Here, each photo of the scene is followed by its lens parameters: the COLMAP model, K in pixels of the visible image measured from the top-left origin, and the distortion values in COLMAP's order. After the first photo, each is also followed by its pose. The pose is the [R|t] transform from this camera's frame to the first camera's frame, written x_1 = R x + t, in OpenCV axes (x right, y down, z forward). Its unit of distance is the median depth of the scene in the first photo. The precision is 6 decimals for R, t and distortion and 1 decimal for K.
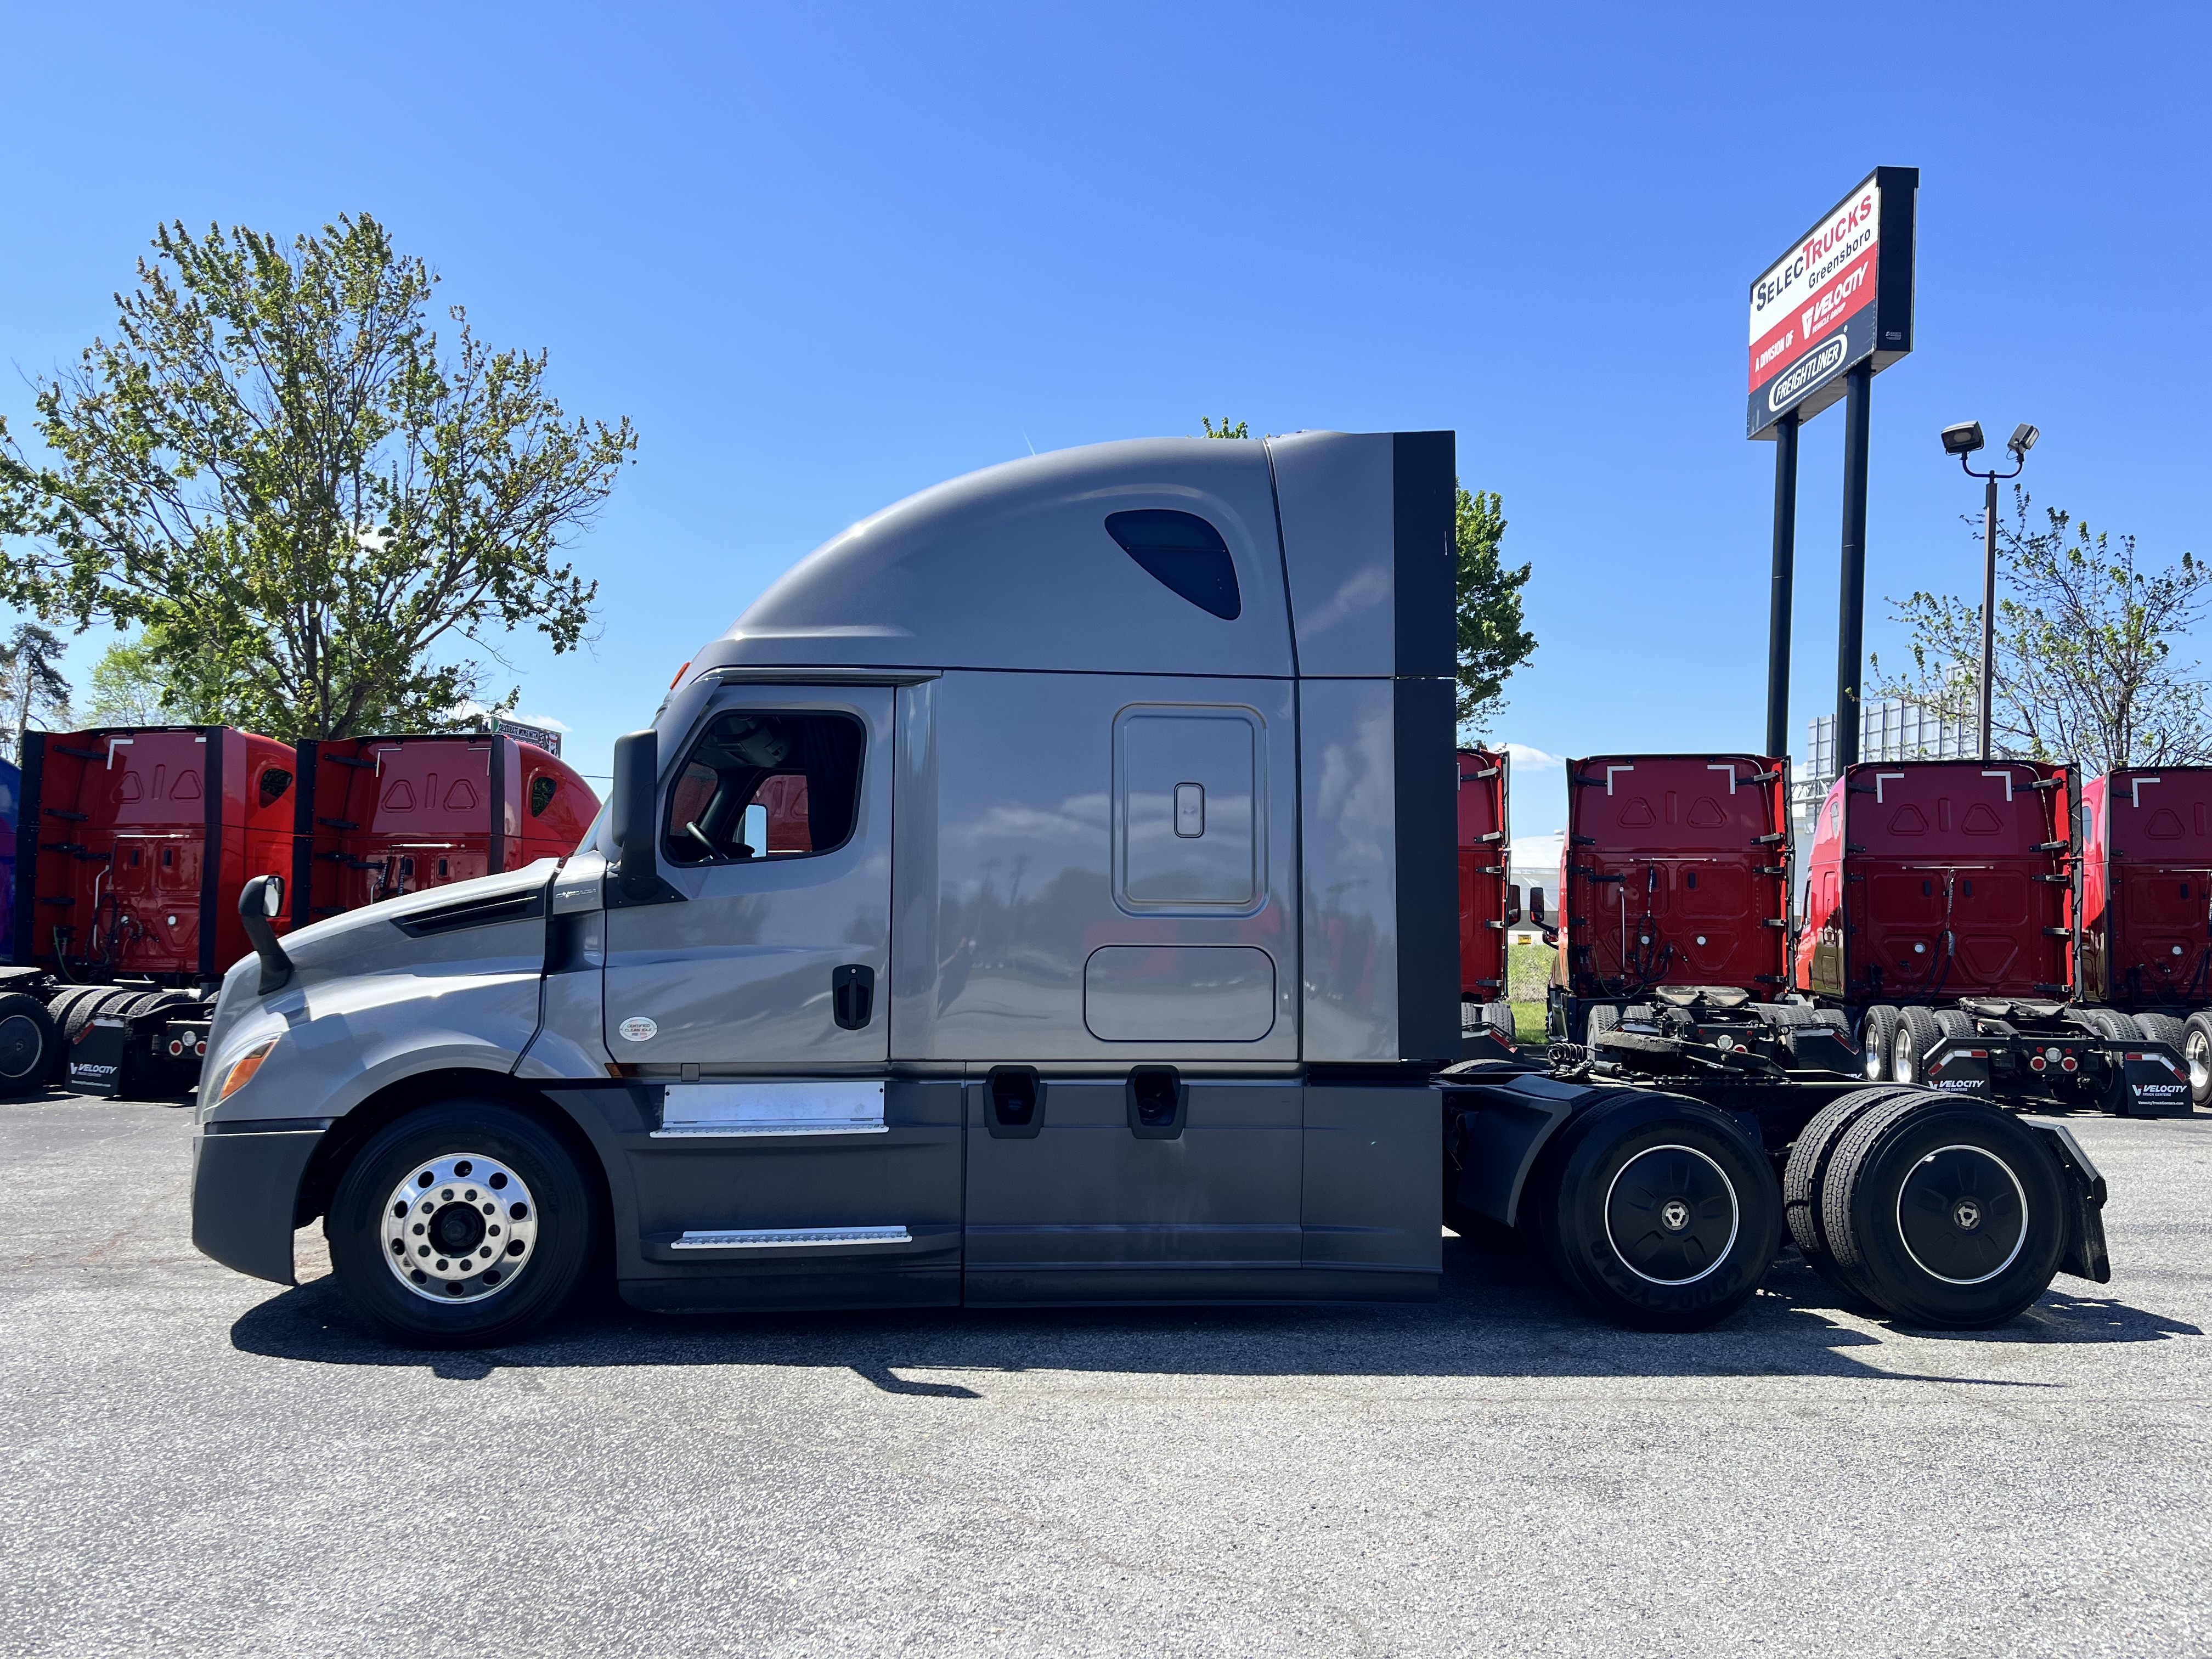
lens RADIAL K [[1694.3, 0, 1106.0], [0, 1694.3, 829.5], [0, 0, 1]] dist [-0.008133, -0.006086]
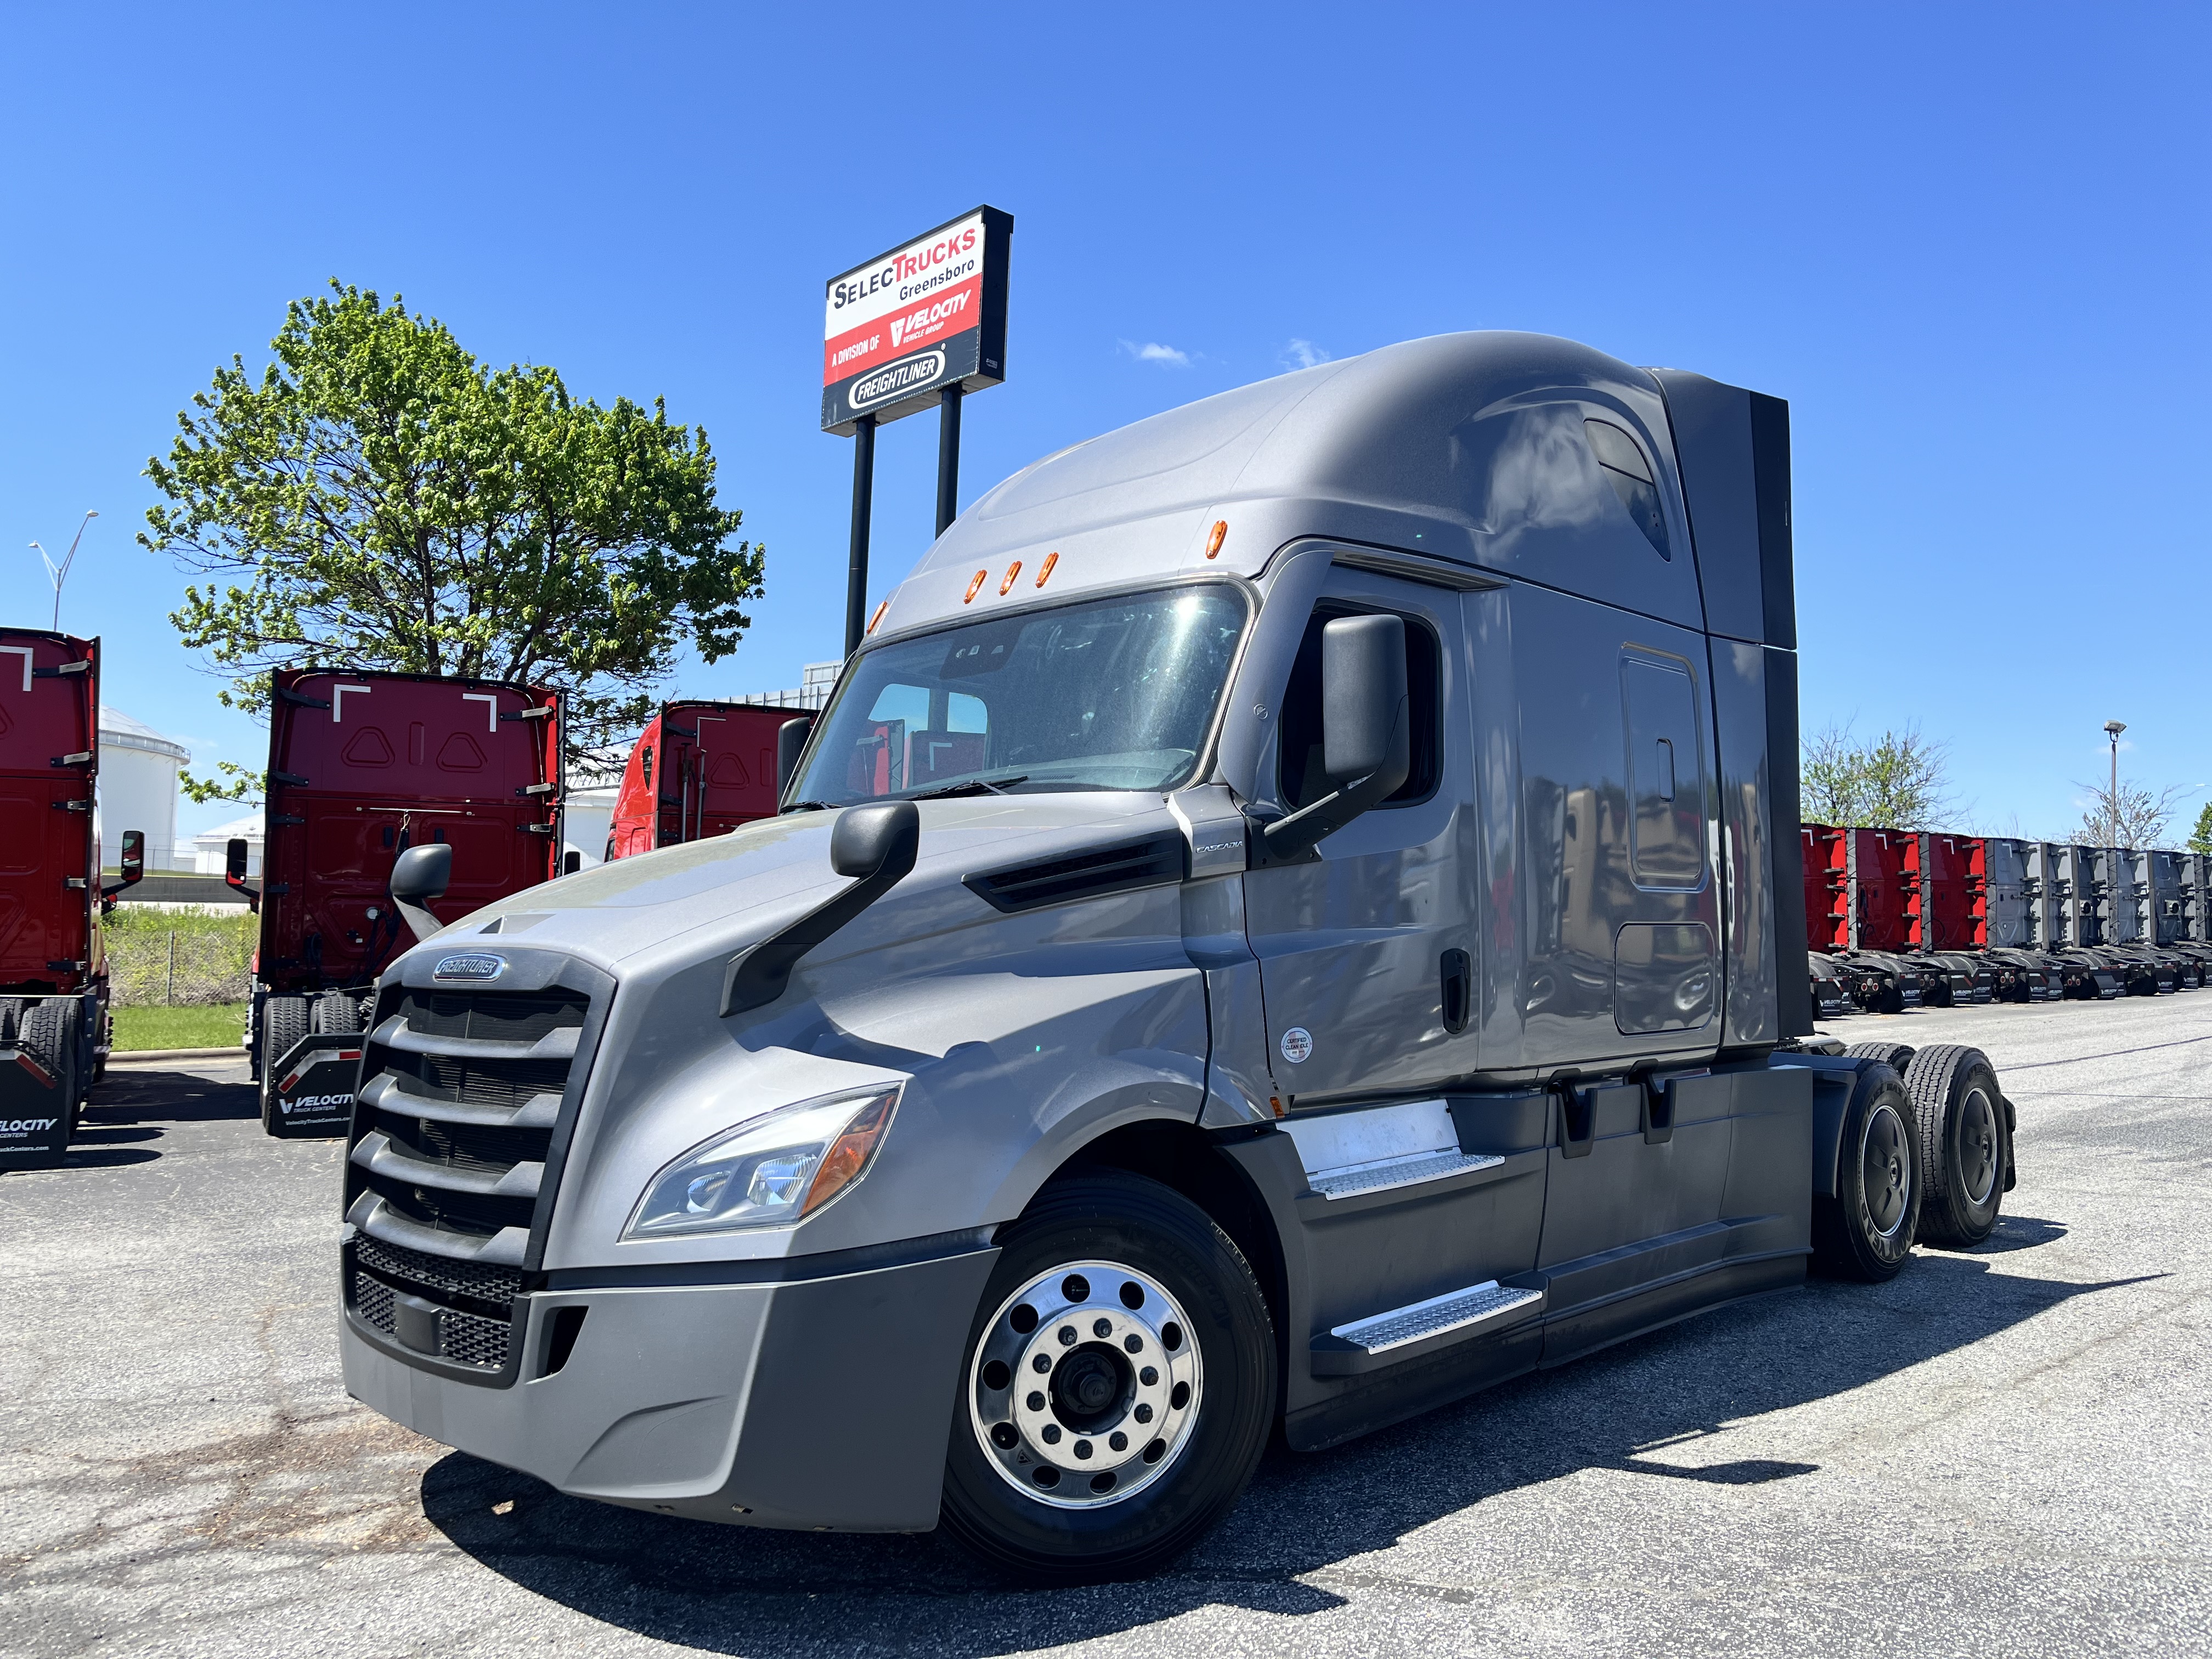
lens RADIAL K [[1683.7, 0, 1127.3], [0, 1683.7, 806.3], [0, 0, 1]] dist [0.011241, 0.000496]
pose [[0.748009, 0.048065, 0.661946, -0.173634], [-0.048441, 0.998668, -0.017775, 0.008489], [-0.661919, -0.018769, 0.749341, 0.119470]]
